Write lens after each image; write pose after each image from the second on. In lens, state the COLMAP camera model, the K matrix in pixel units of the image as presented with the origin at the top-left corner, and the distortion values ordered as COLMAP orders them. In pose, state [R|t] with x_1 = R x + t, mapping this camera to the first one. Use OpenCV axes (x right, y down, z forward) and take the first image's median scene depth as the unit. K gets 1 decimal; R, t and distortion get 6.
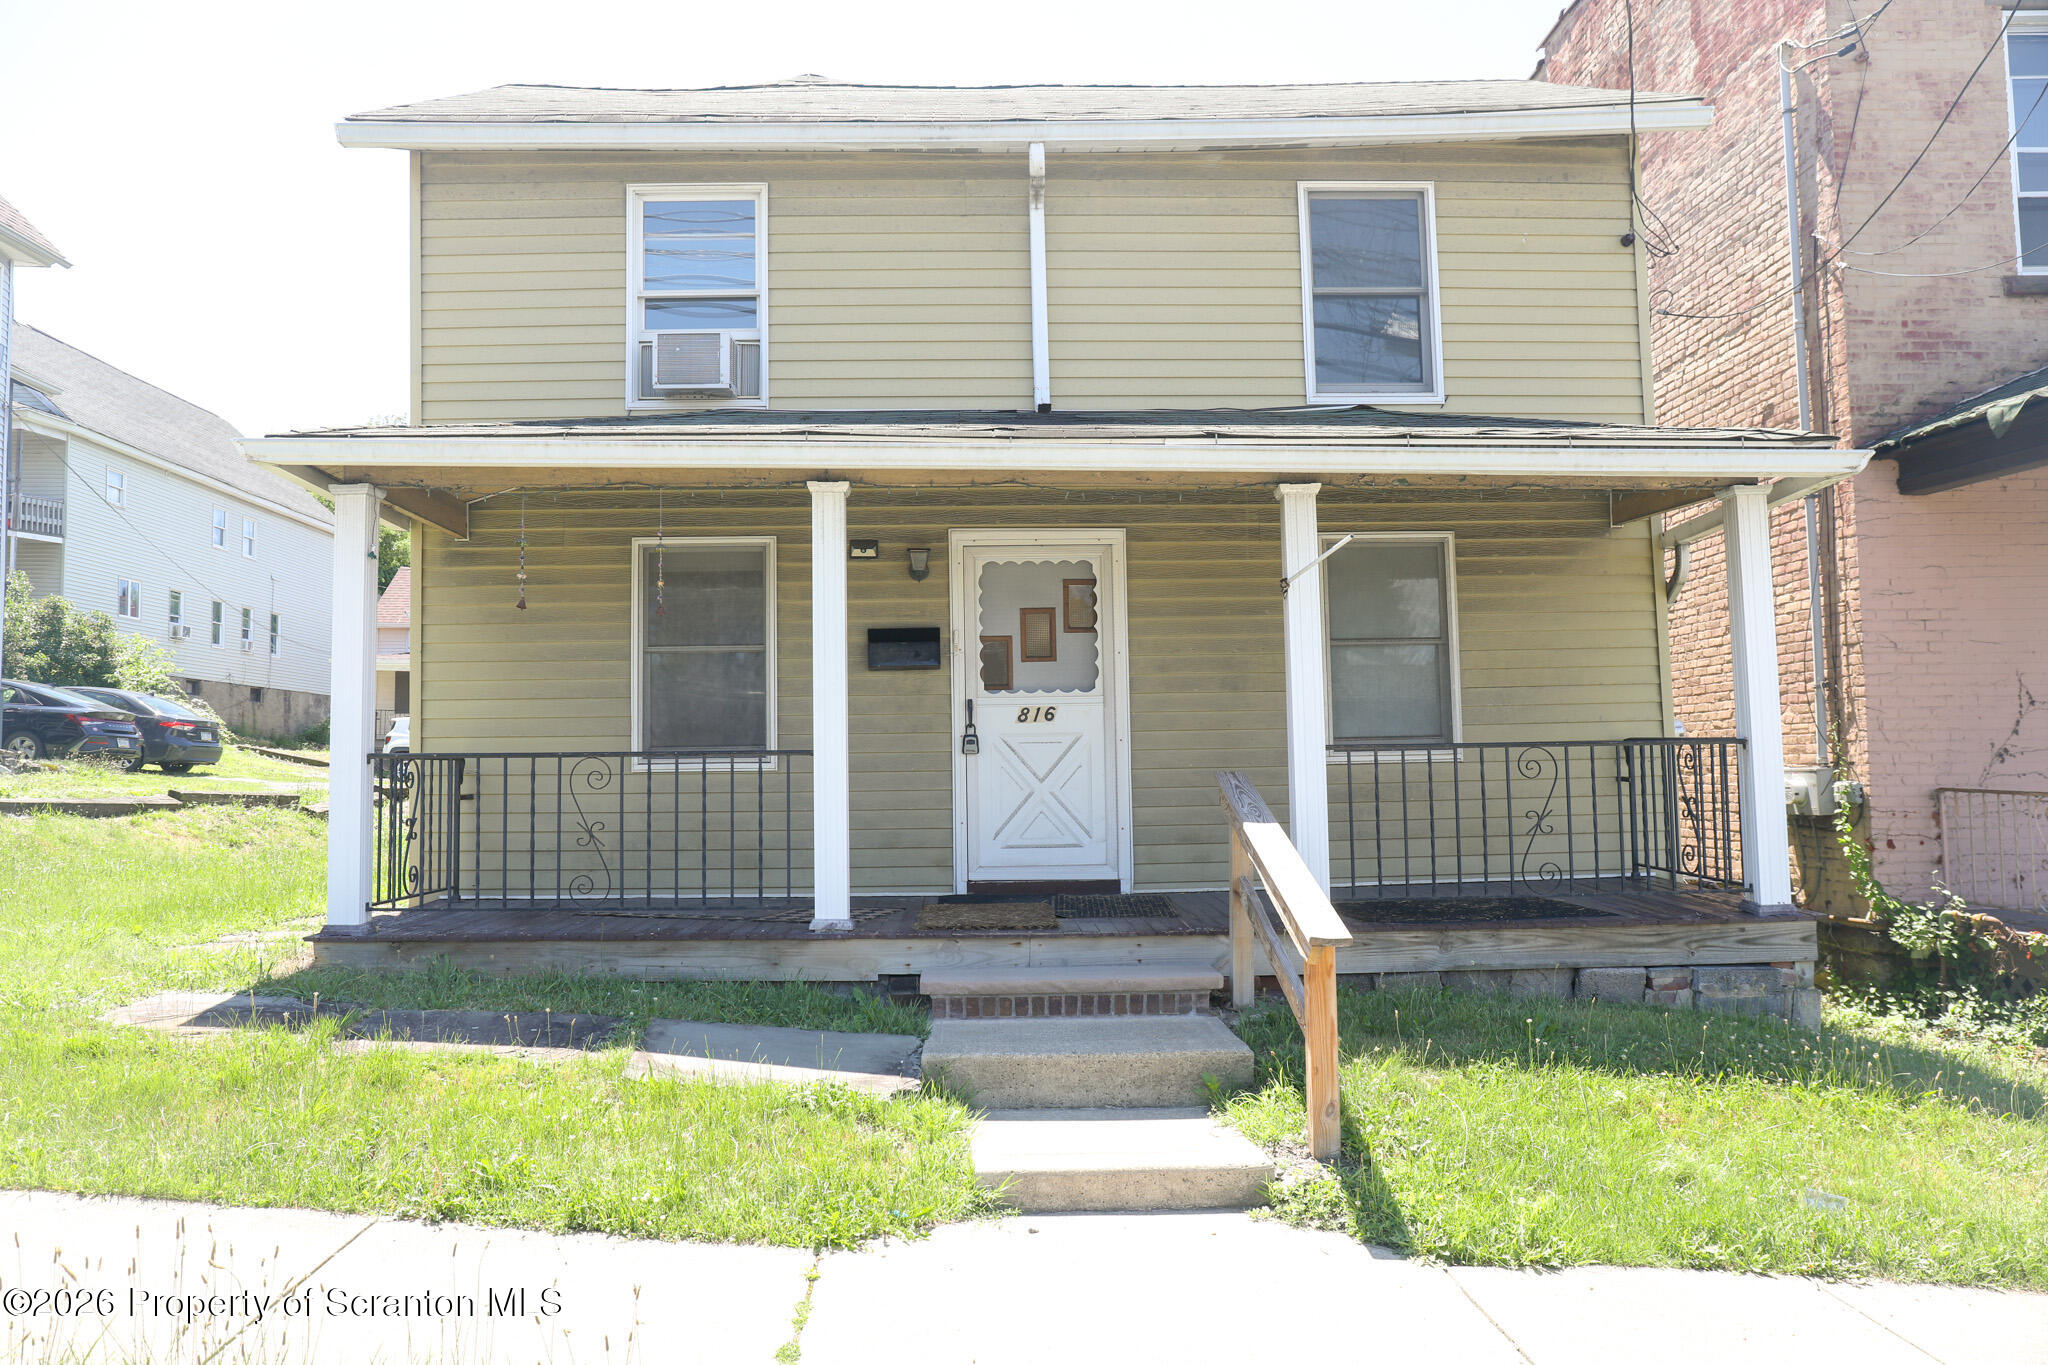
lens RADIAL K [[1496.9, 0, 1021.3], [0, 1496.9, 635.5], [0, 0, 1]] dist [-0.062570, -0.000168]
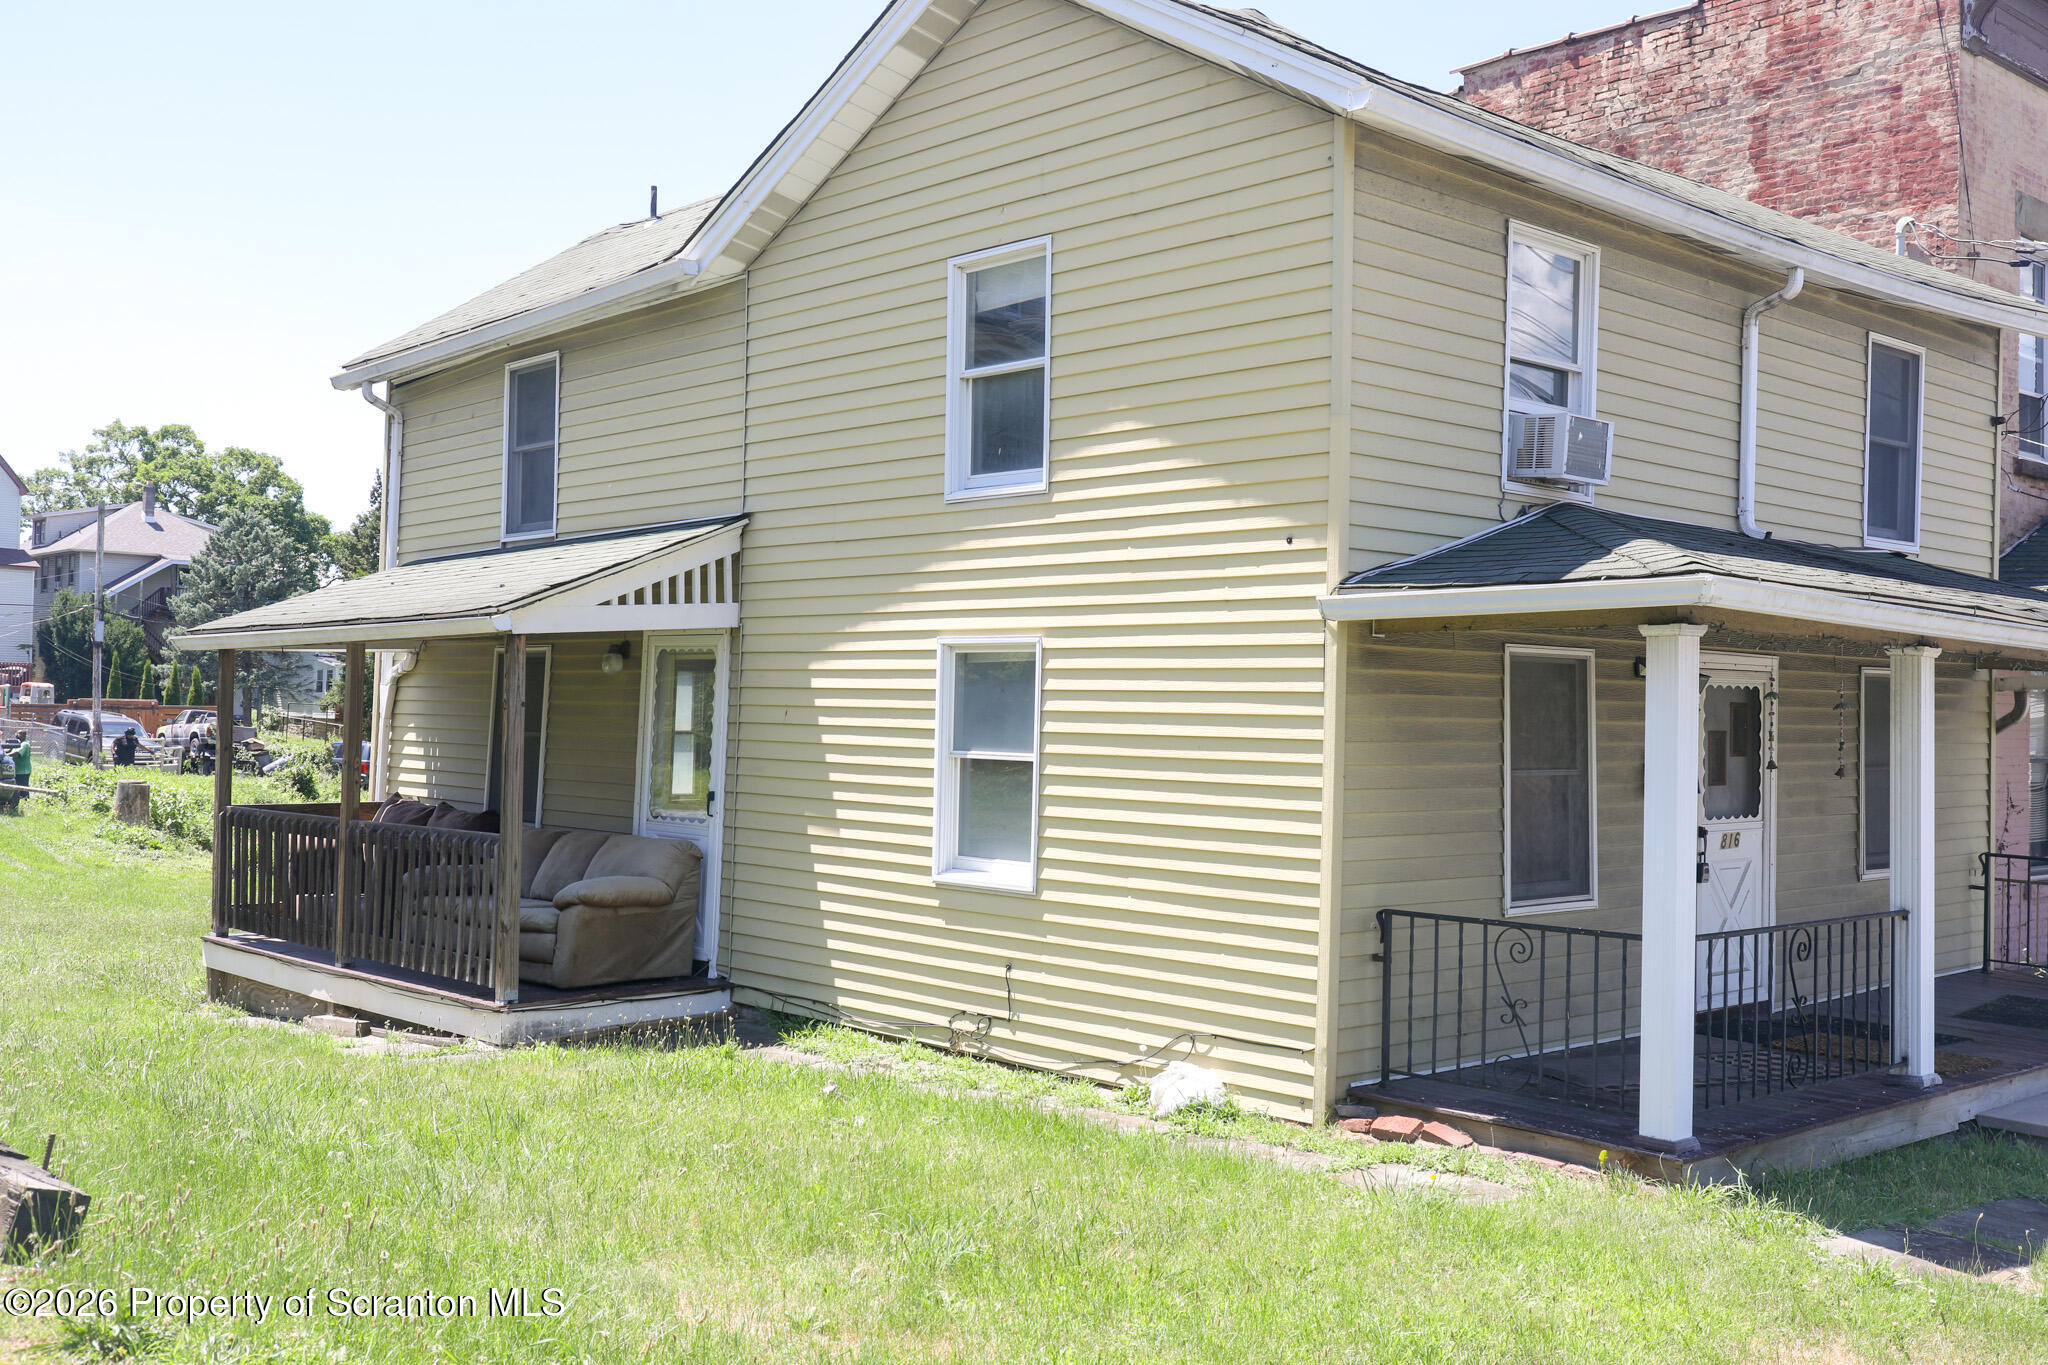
lens RADIAL K [[2003.8, 0, 1024.0], [0, 2003.8, 682.5], [0, 0, 1]] dist [-0.003266, -0.004059]
pose [[0.756760, 0.037574, 0.652612, -1.223731], [-0.087280, 0.995216, 0.043910, -0.069802], [-0.647840, -0.090189, 0.756419, 0.300716]]
